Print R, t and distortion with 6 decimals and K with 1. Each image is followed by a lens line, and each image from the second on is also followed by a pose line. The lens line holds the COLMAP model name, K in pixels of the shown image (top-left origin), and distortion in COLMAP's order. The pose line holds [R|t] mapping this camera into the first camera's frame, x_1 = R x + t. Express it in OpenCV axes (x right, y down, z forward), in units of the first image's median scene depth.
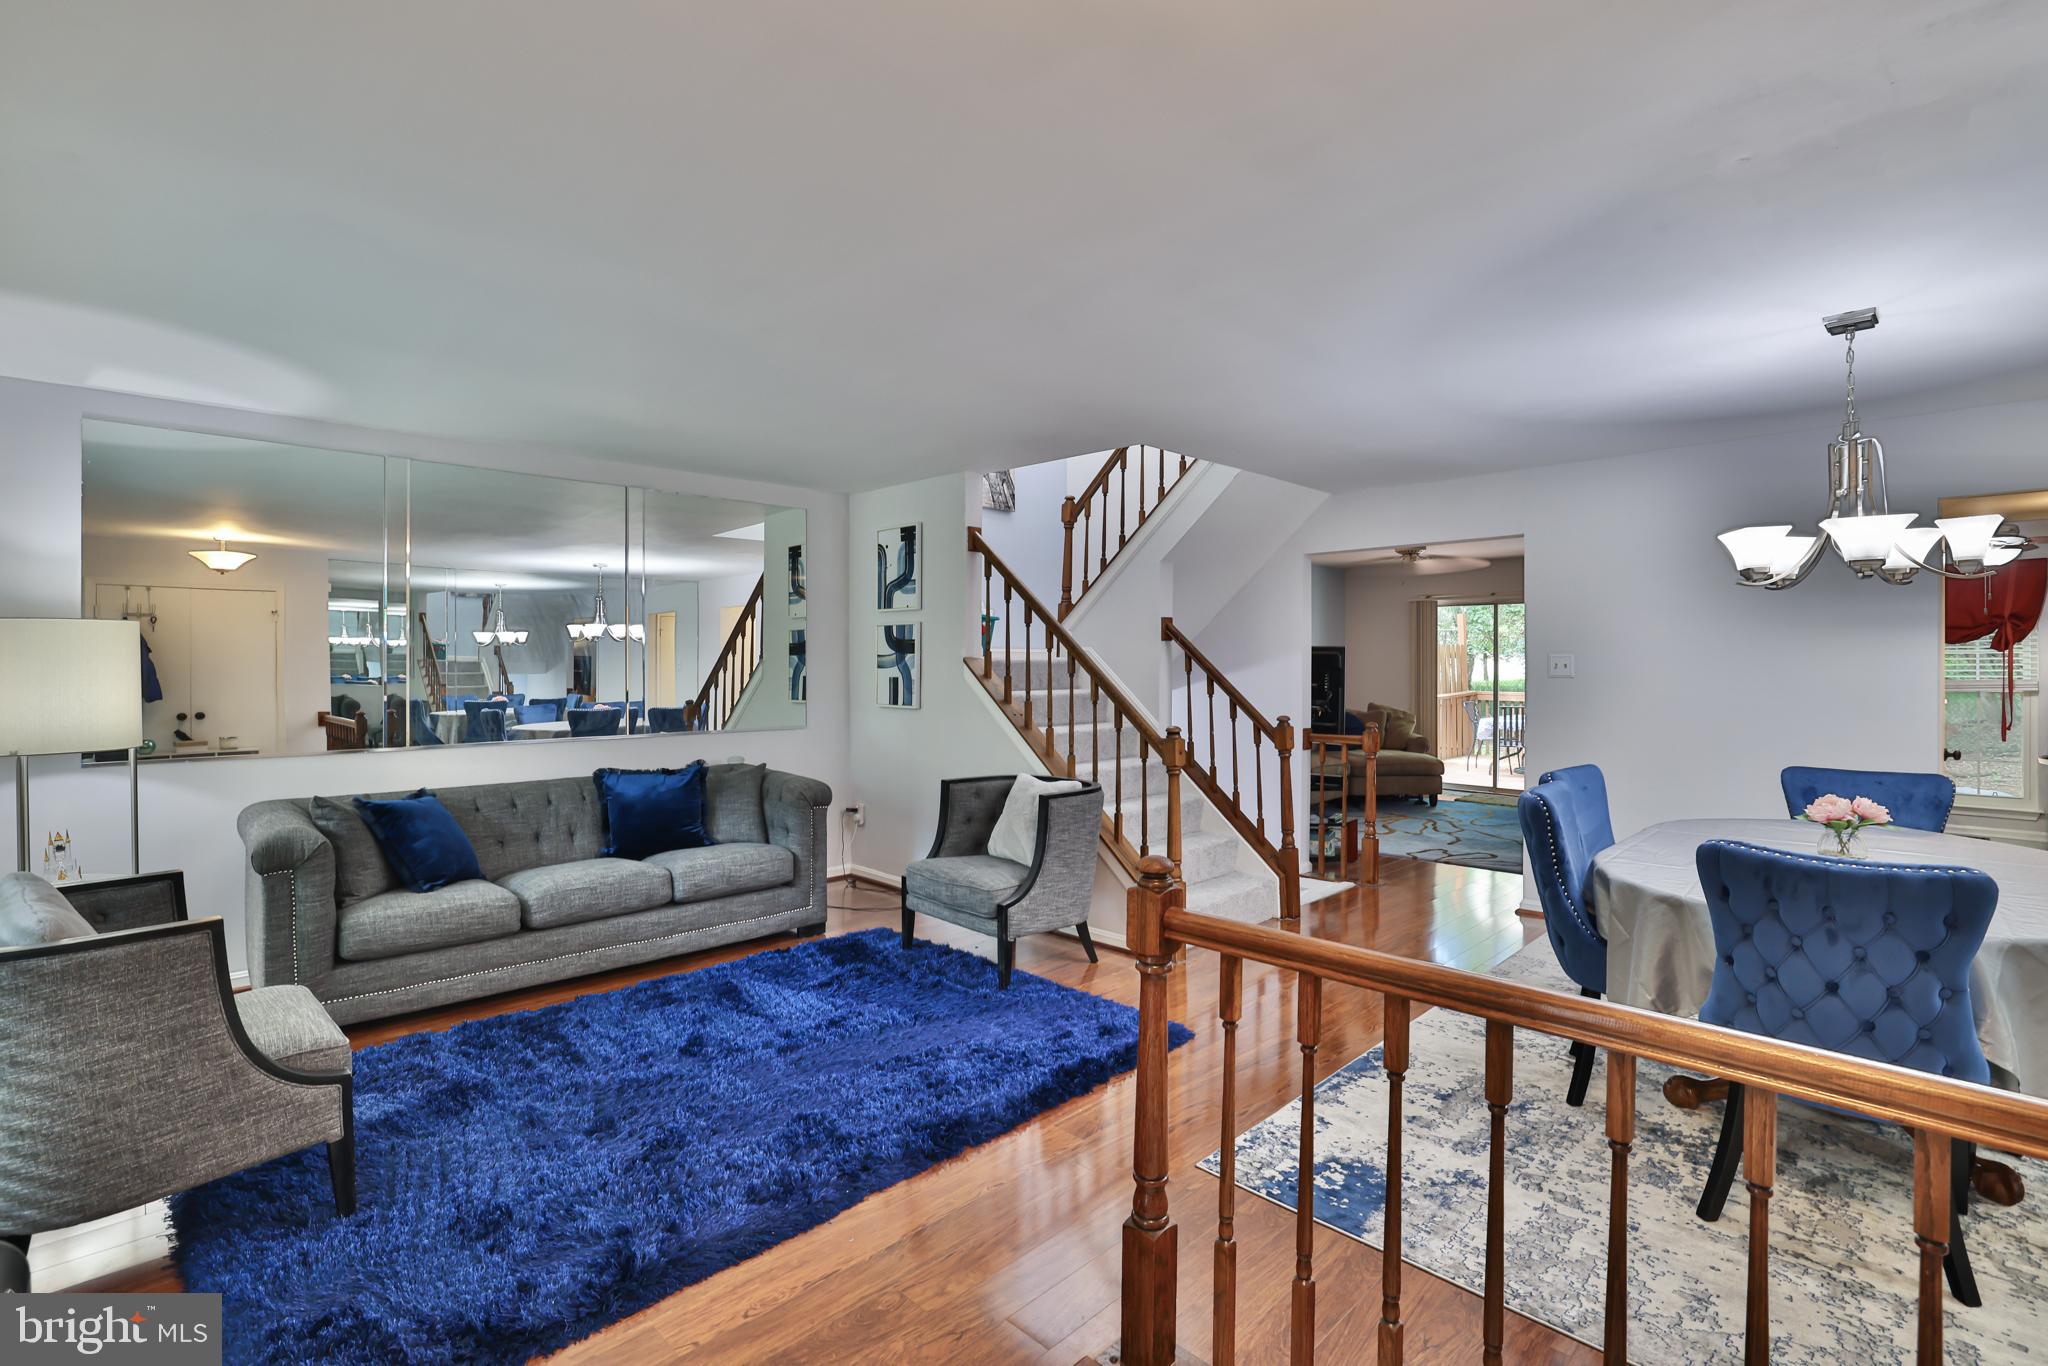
lens RADIAL K [[941.0, 0, 1026.1], [0, 941.0, 670.4], [0, 0, 1]] dist [-0.041167, 0.012474]
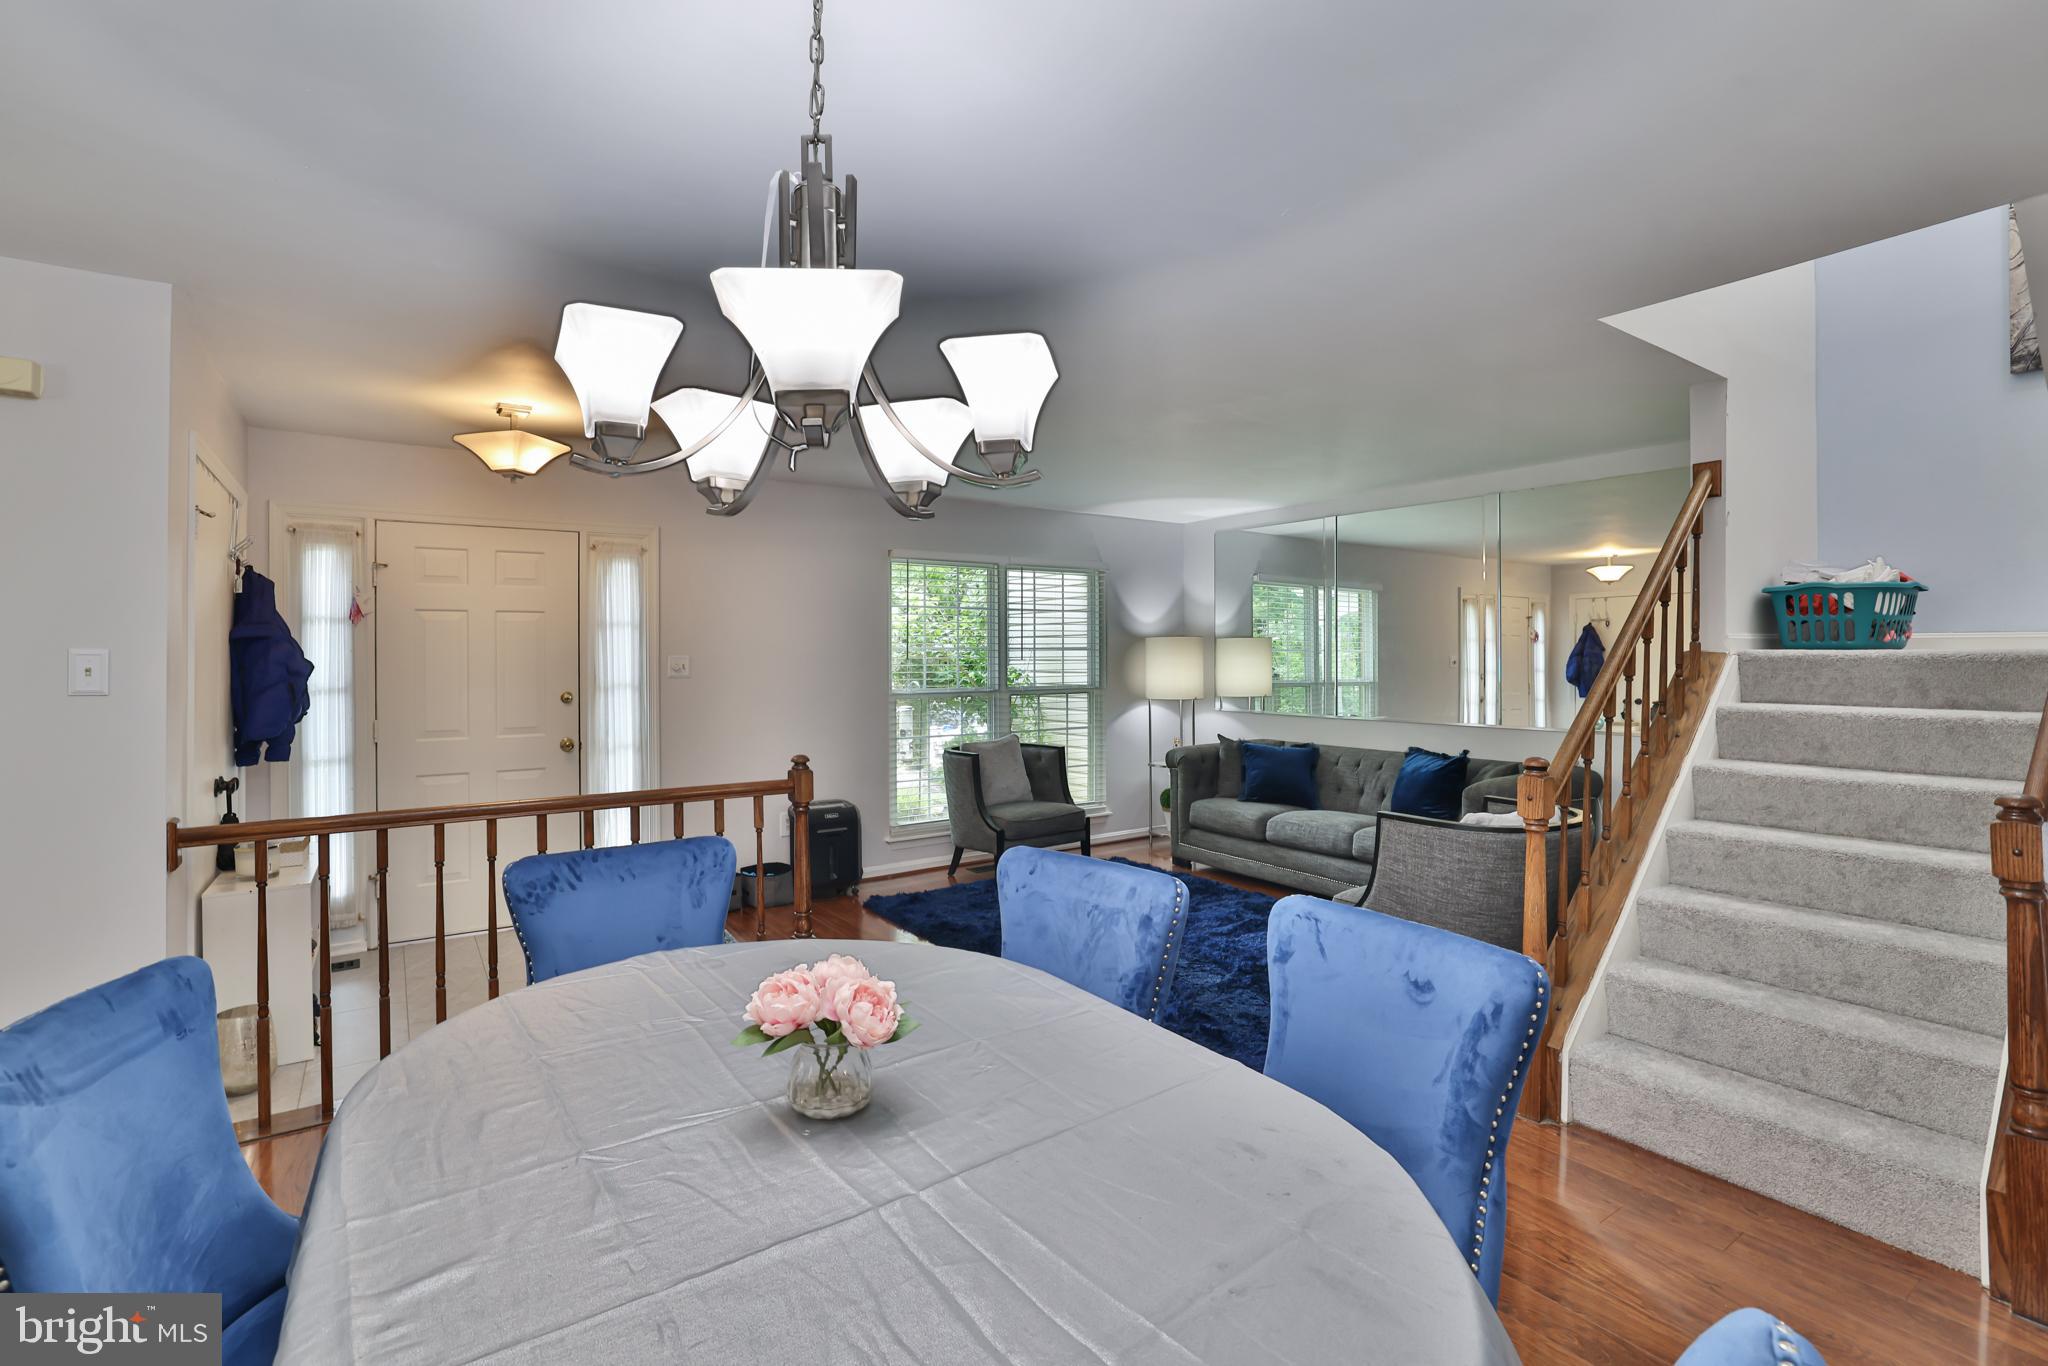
lens RADIAL K [[941.0, 0, 1020.2], [0, 941.0, 670.8], [0, 0, 1]] dist [-0.041167, 0.012474]
pose [[-0.204637, 0.014879, -0.978725, 0.389174], [-0.005372, 0.999852, 0.016324, -0.003631], [0.978823, 0.008599, -0.204526, 0.368287]]
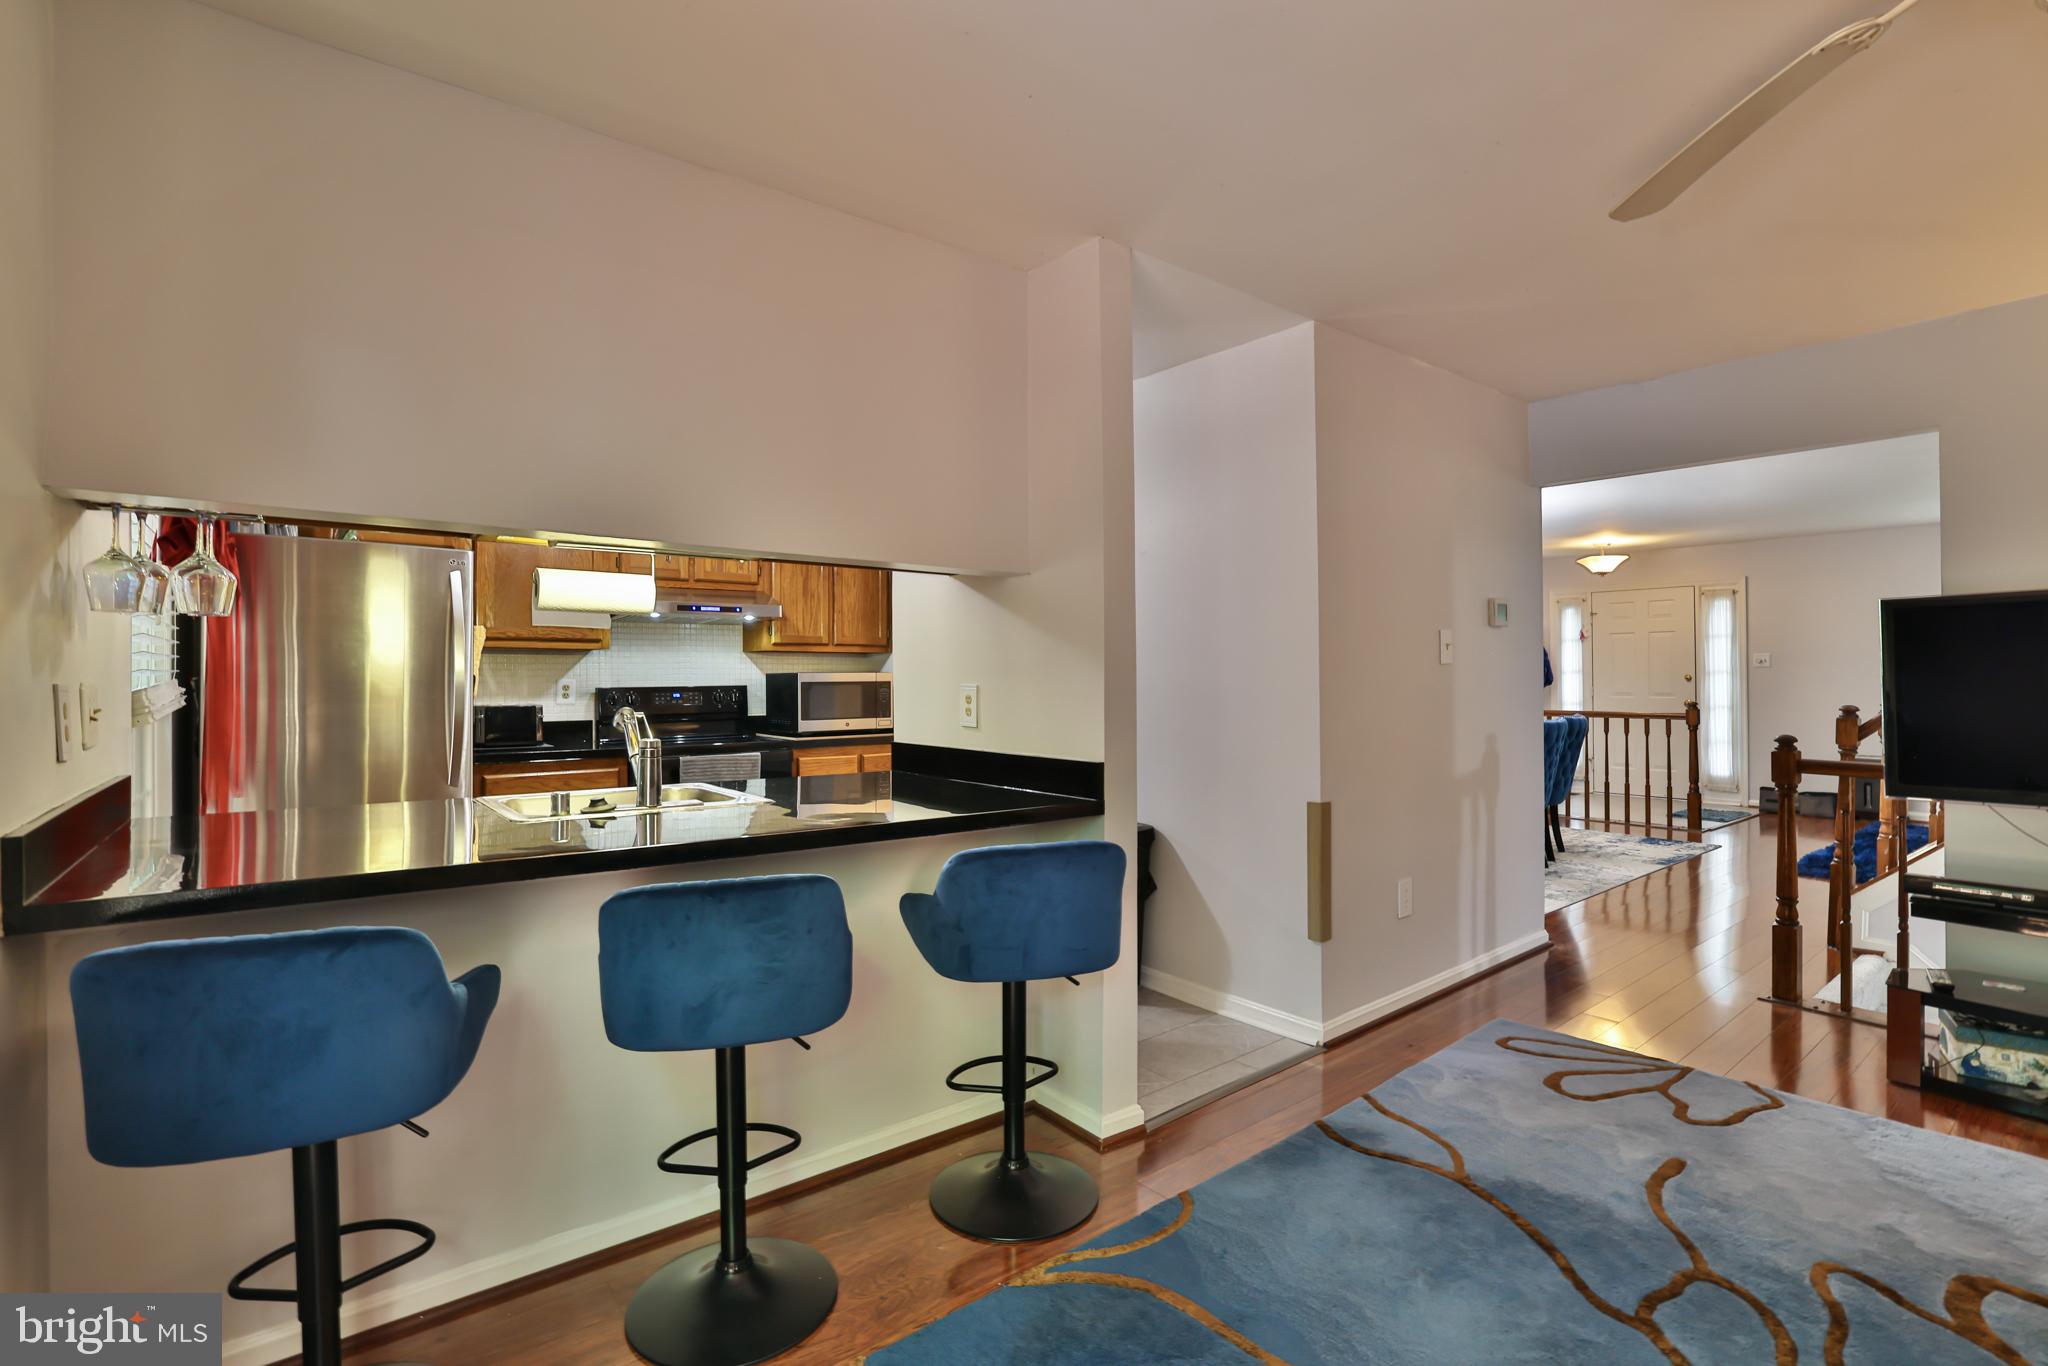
lens RADIAL K [[941.0, 0, 1023.3], [0, 941.0, 665.2], [0, 0, 1]] dist [-0.041167, 0.012474]
pose [[-0.992716, 0.007115, 0.120266, 0.486134], [0.007047, 0.999975, -0.000991, 0.004544], [-0.120270, -0.000136, -0.992741, 1.021555]]
